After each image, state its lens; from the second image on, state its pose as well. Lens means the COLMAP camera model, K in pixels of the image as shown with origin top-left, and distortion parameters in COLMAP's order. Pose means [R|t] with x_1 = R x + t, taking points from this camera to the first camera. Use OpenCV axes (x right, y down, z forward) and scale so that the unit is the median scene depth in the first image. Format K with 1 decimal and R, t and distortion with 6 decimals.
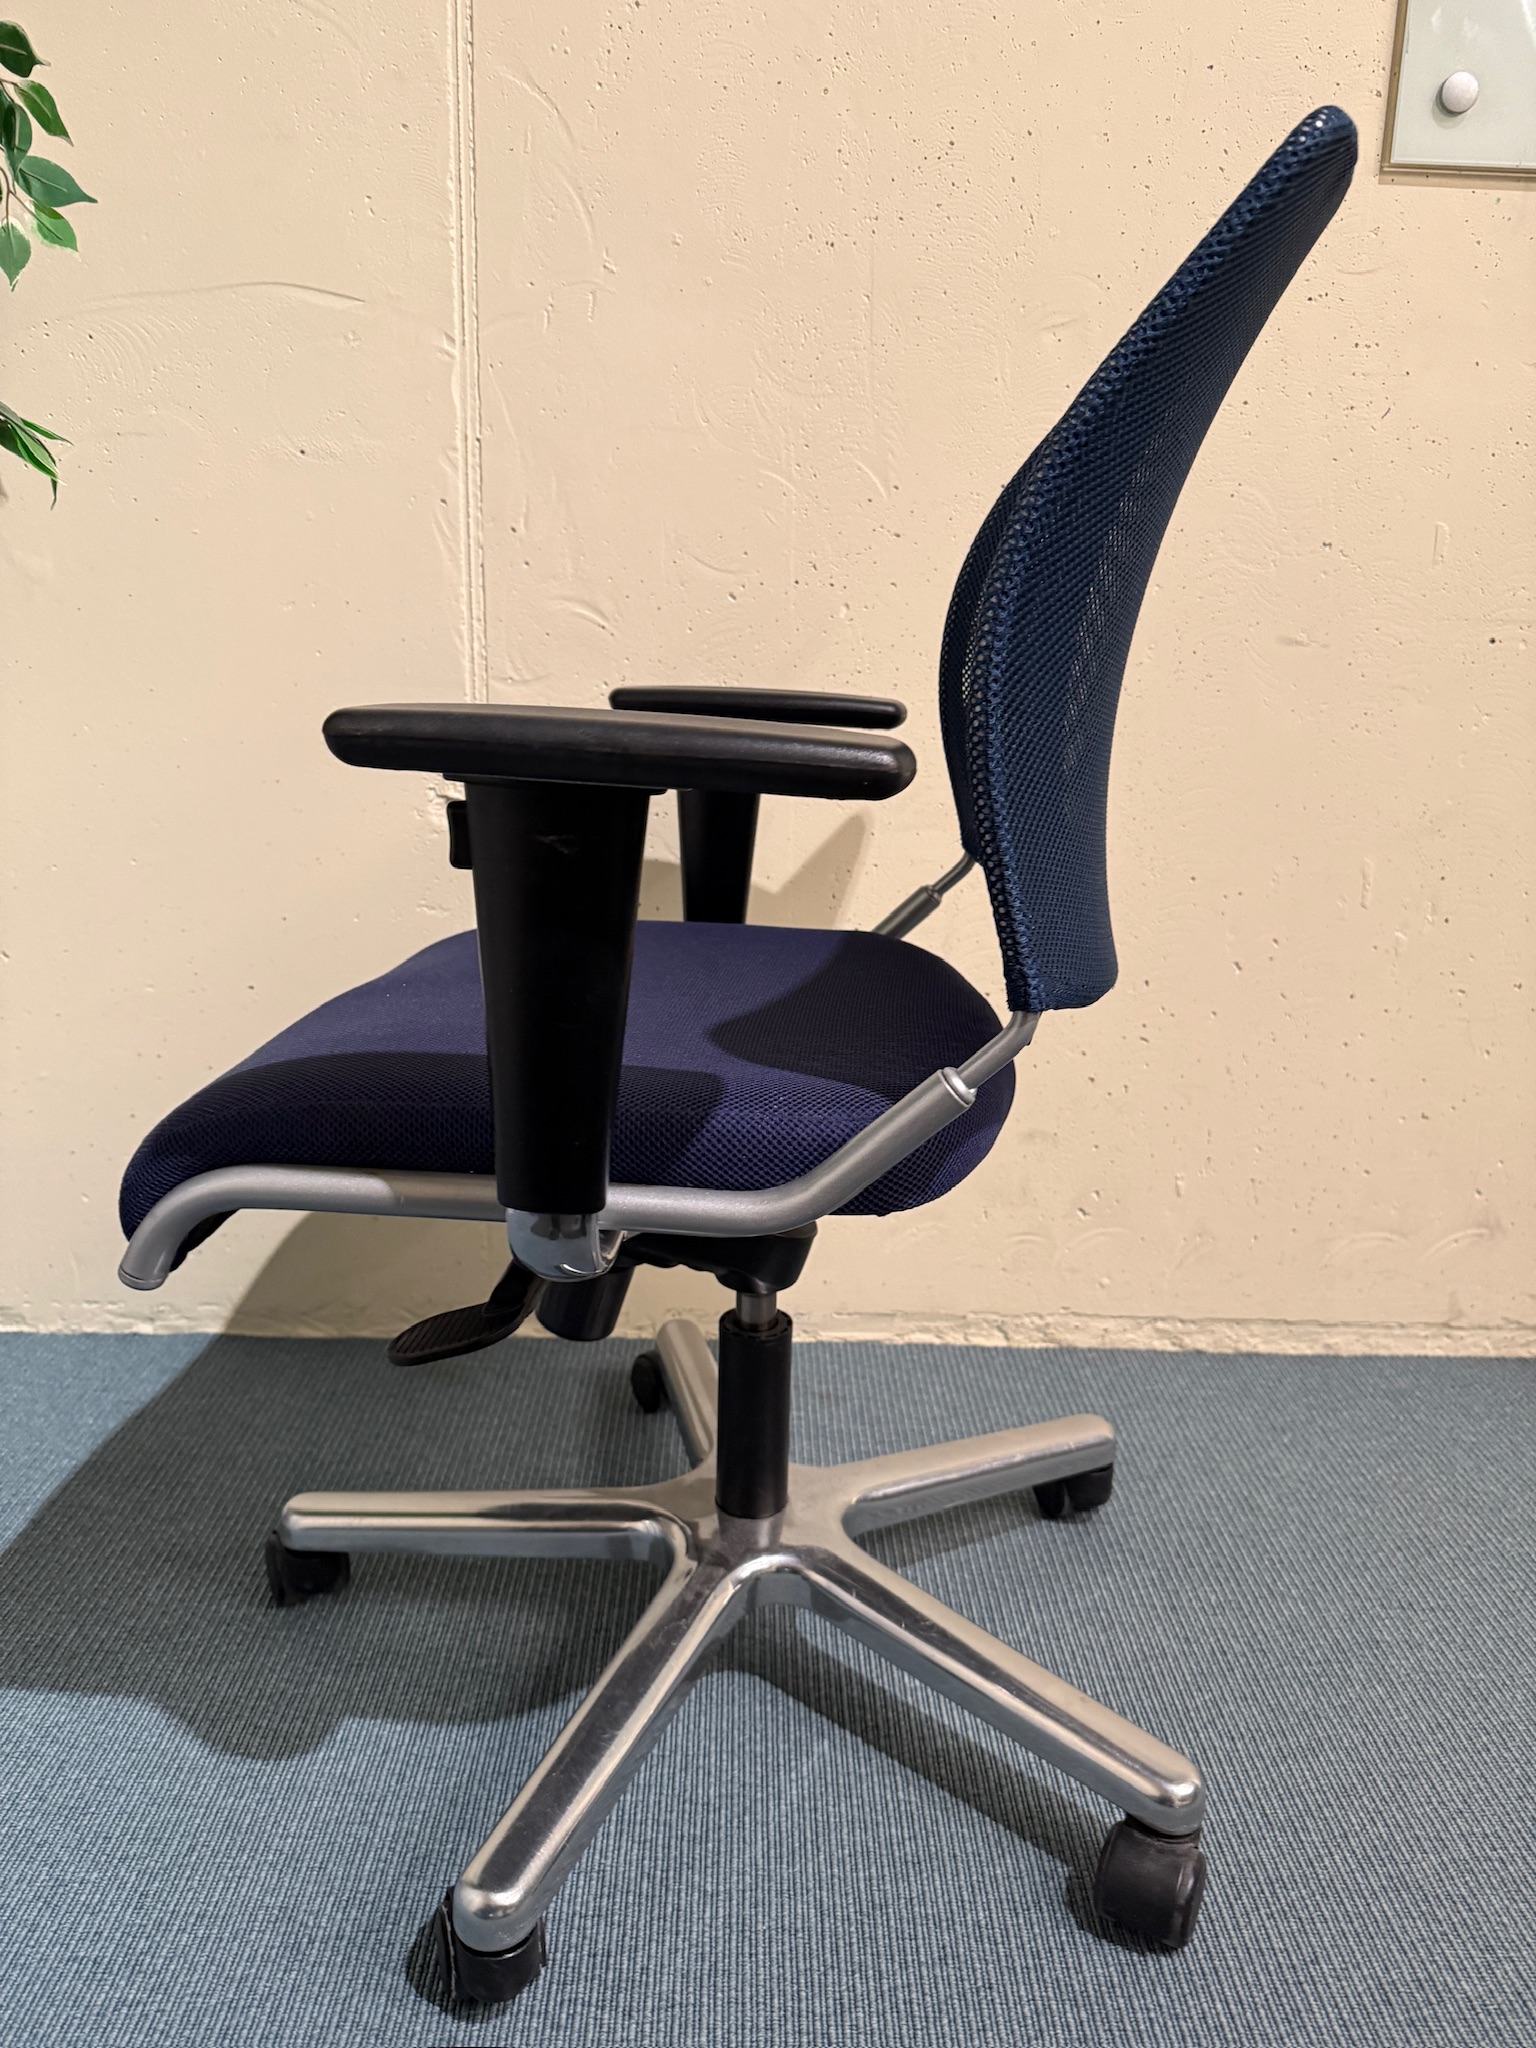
lens RADIAL K [[1422.8, 0, 773.0], [0, 1422.8, 1019.4], [0, 0, 1]] dist [-0.001303, -0.007383]
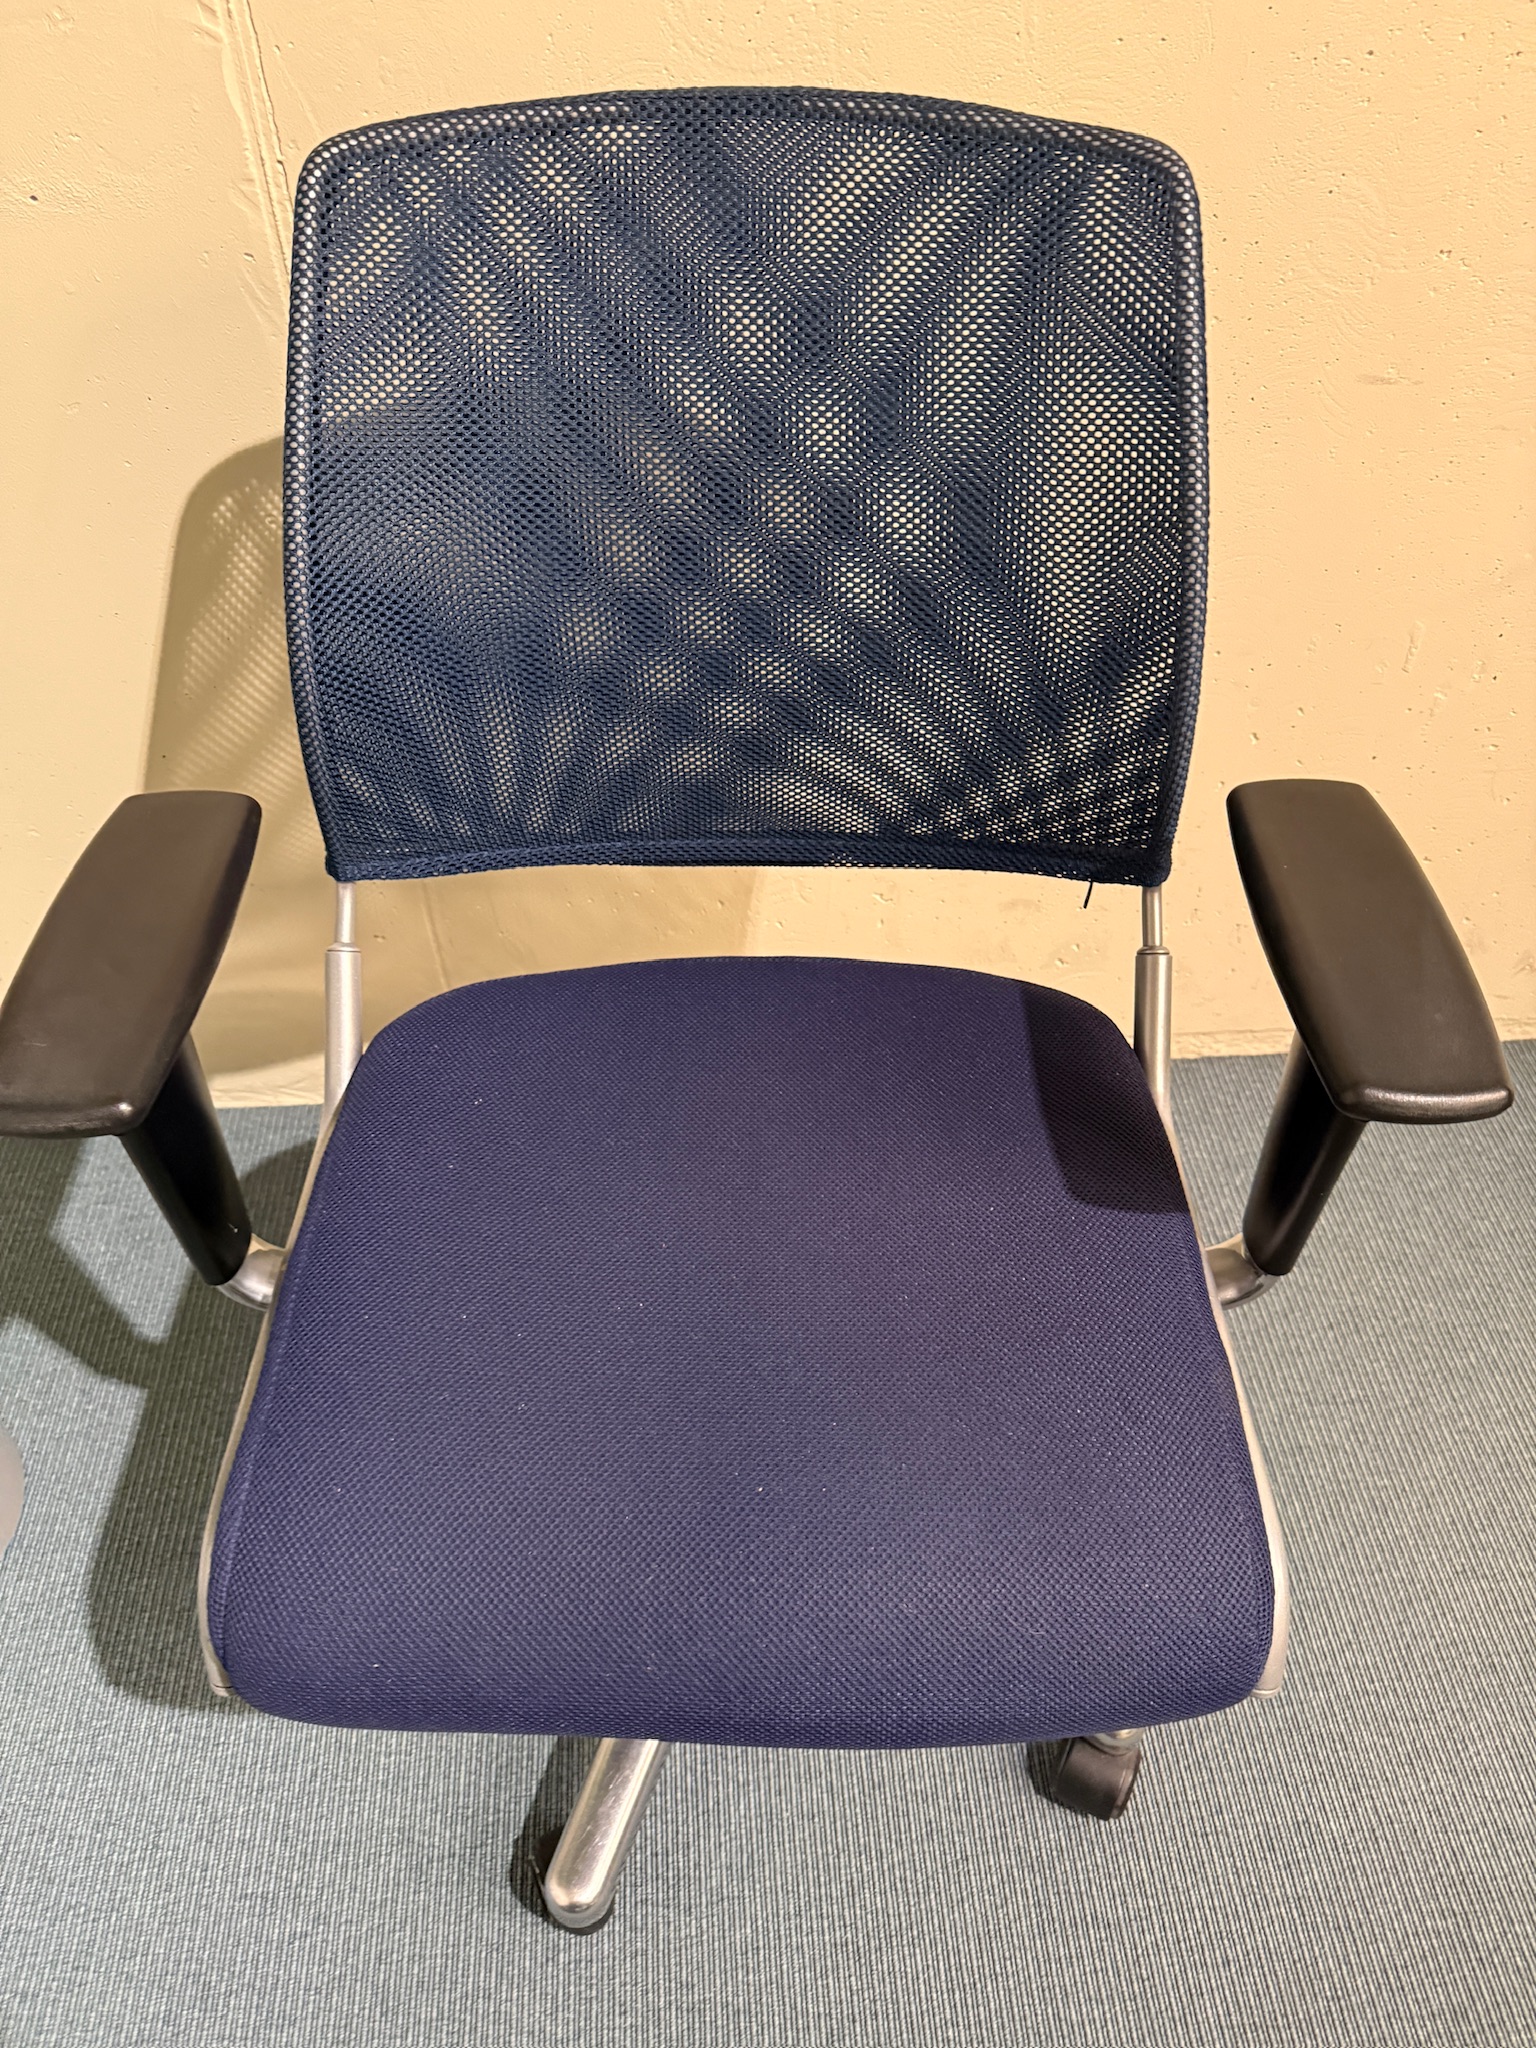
lens RADIAL K [[1427.1, 0, 768.0], [0, 1427.1, 1024.0], [0, 0, 1]] dist [-0.004335, -0.005443]
pose [[0.998163, -0.057574, 0.018848, -0.005551], [0.040219, 0.862442, 0.504556, -0.479966], [-0.045305, -0.502871, 0.863173, 0.210366]]
